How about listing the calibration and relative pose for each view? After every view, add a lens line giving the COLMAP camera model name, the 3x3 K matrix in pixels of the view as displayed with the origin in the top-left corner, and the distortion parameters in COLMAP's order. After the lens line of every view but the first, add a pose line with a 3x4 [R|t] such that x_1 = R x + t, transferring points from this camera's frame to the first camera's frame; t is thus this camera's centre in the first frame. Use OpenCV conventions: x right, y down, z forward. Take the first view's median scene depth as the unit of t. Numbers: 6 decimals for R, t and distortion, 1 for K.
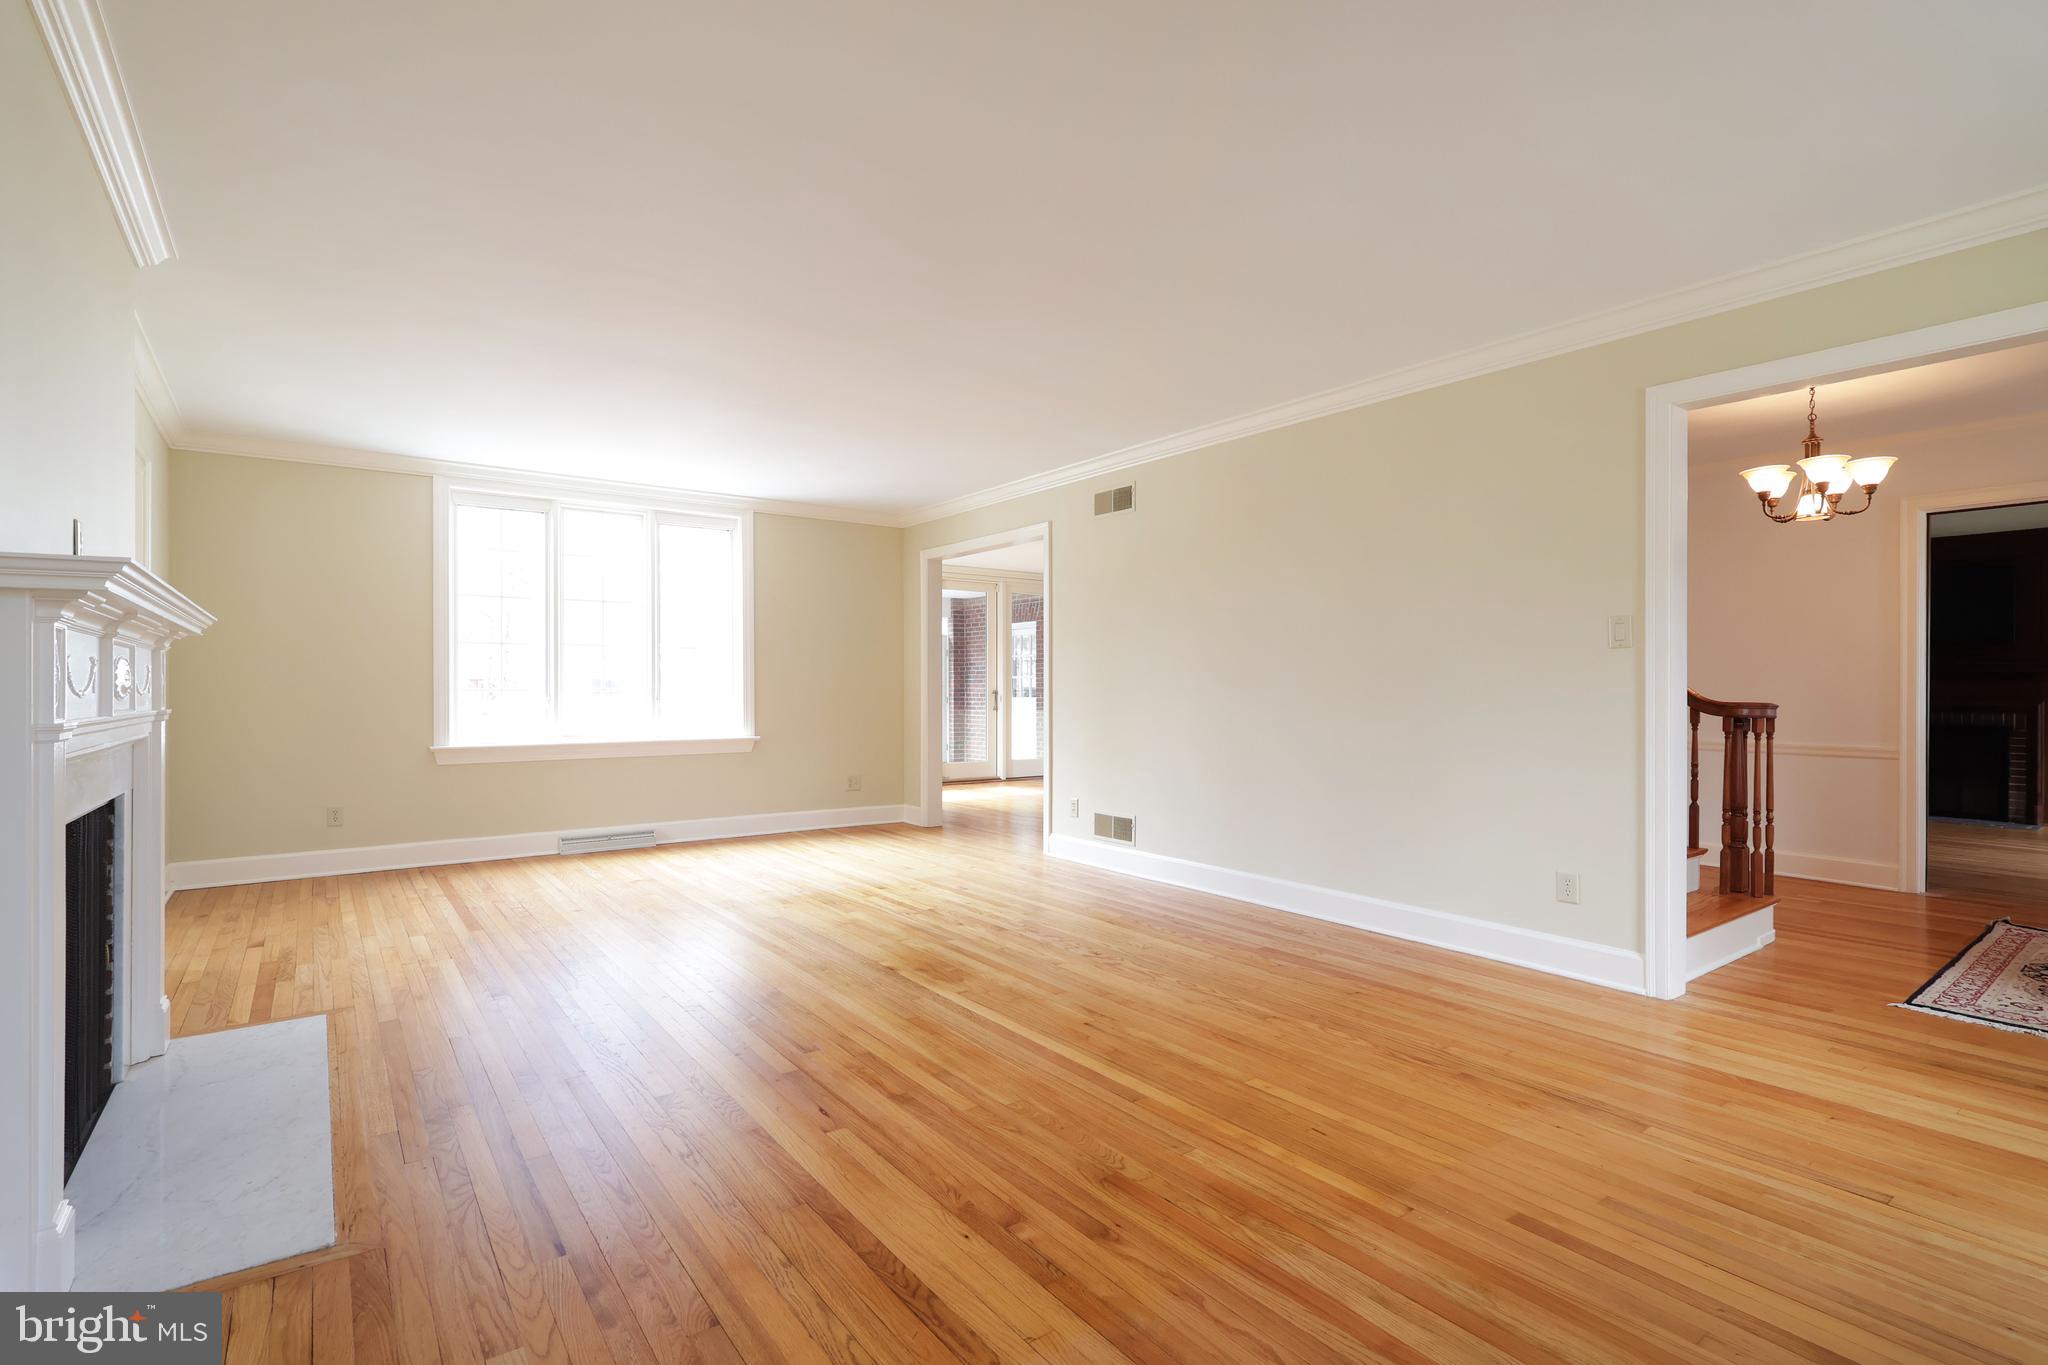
lens RADIAL K [[984.0, 0, 1019.8], [0, 984.0, 681.5], [0, 0, 1]] dist [-0.000677, 0.000470]
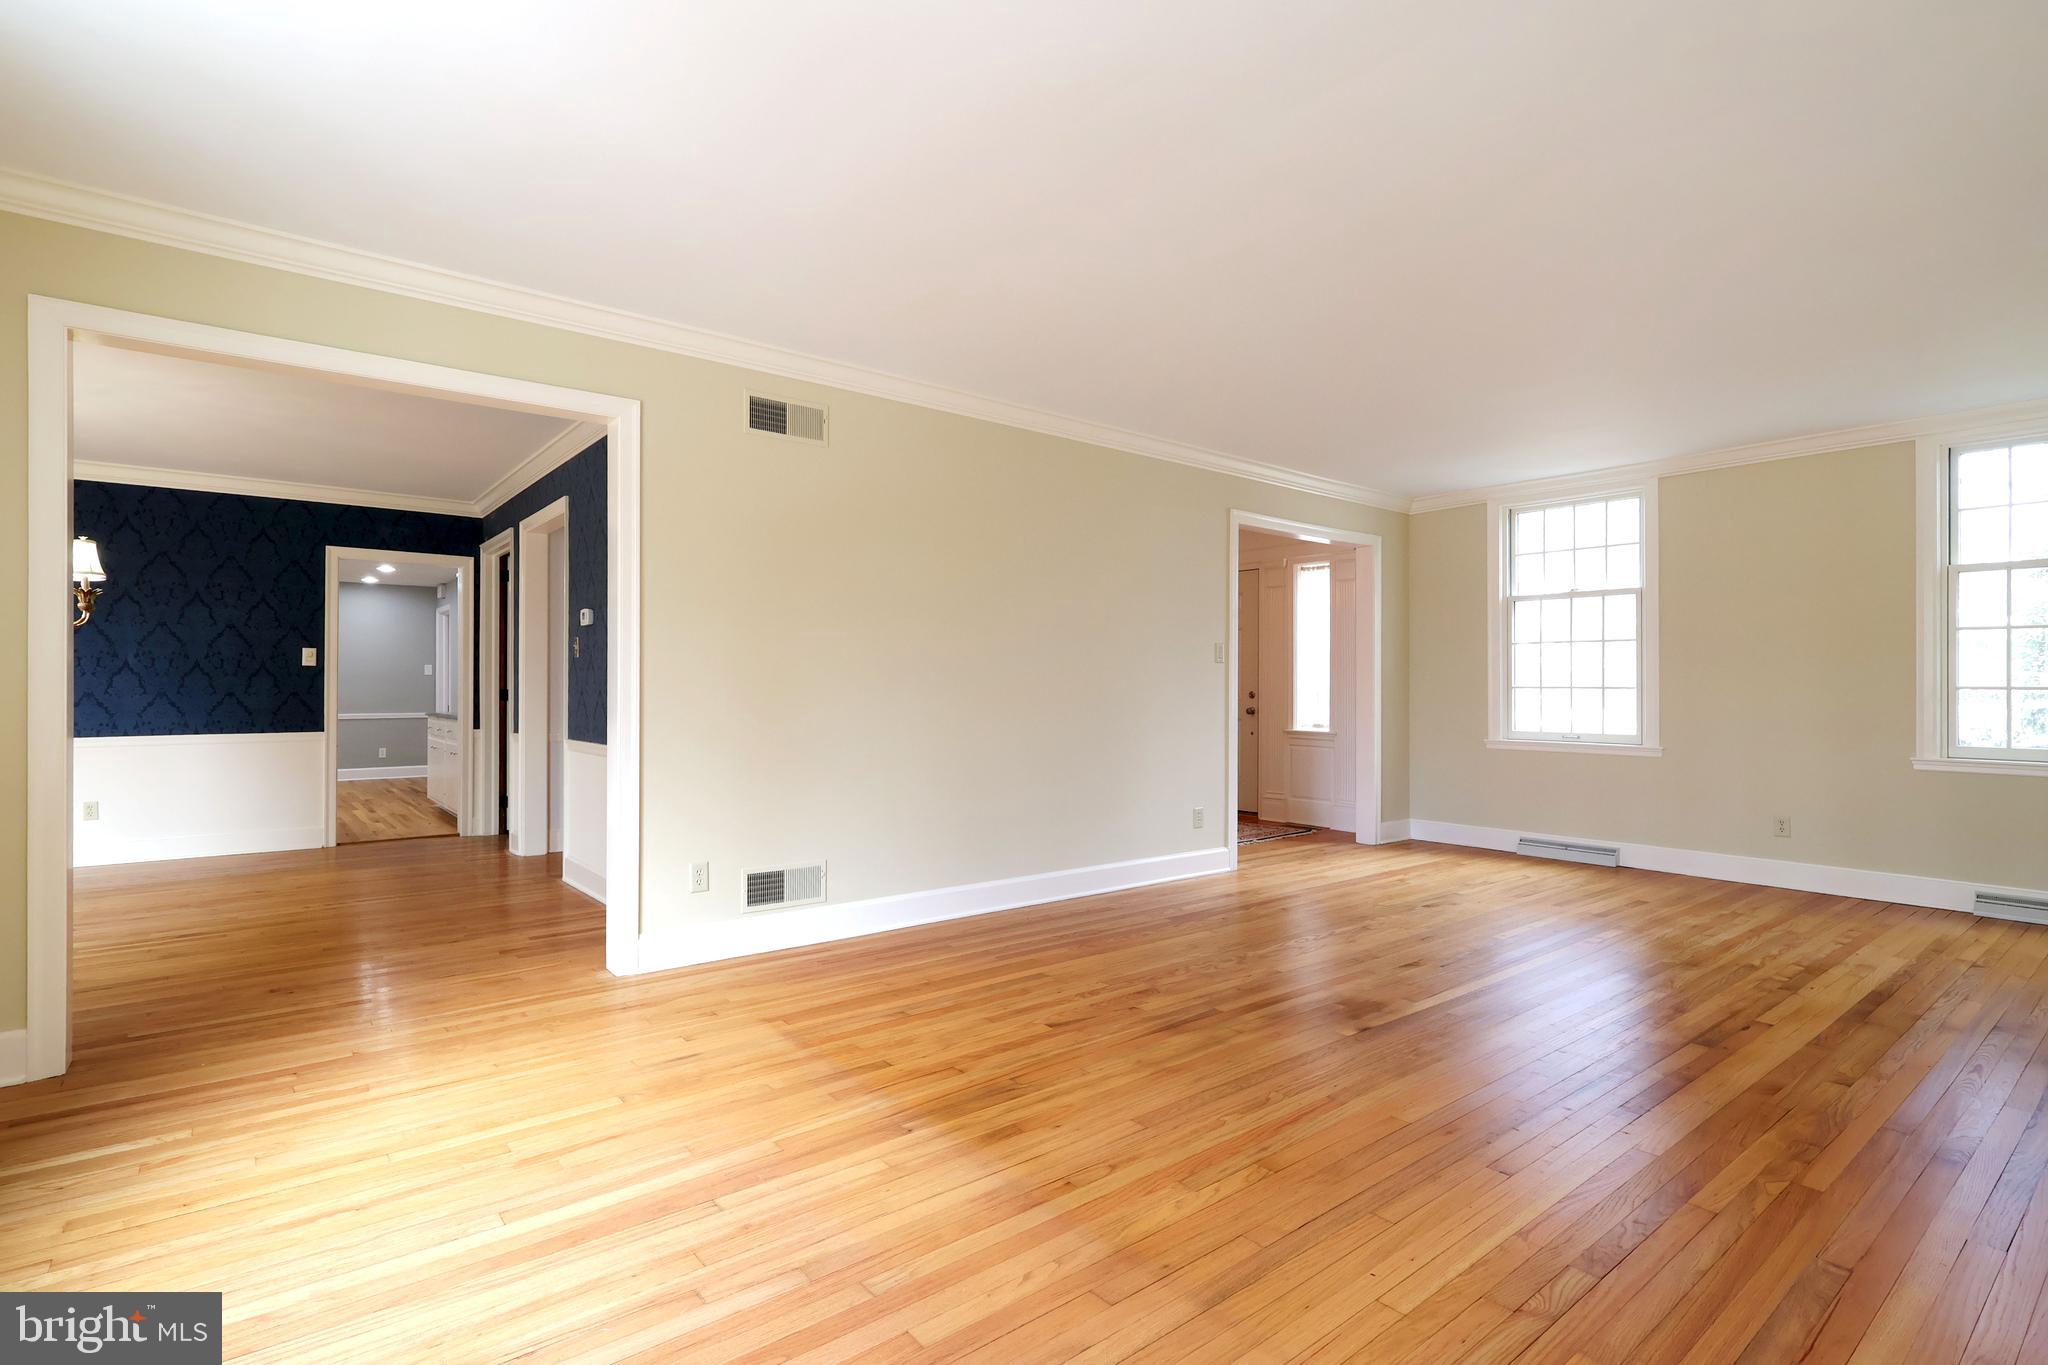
lens RADIAL K [[984.0, 0, 1021.1], [0, 984.0, 687.2], [0, 0, 1]] dist [-0.000677, 0.000470]
pose [[-0.049382, -0.006864, 0.998756, -0.819522], [-0.013506, 0.999890, 0.006204, 0.000096], [-0.998689, -0.013183, -0.049469, 1.155079]]
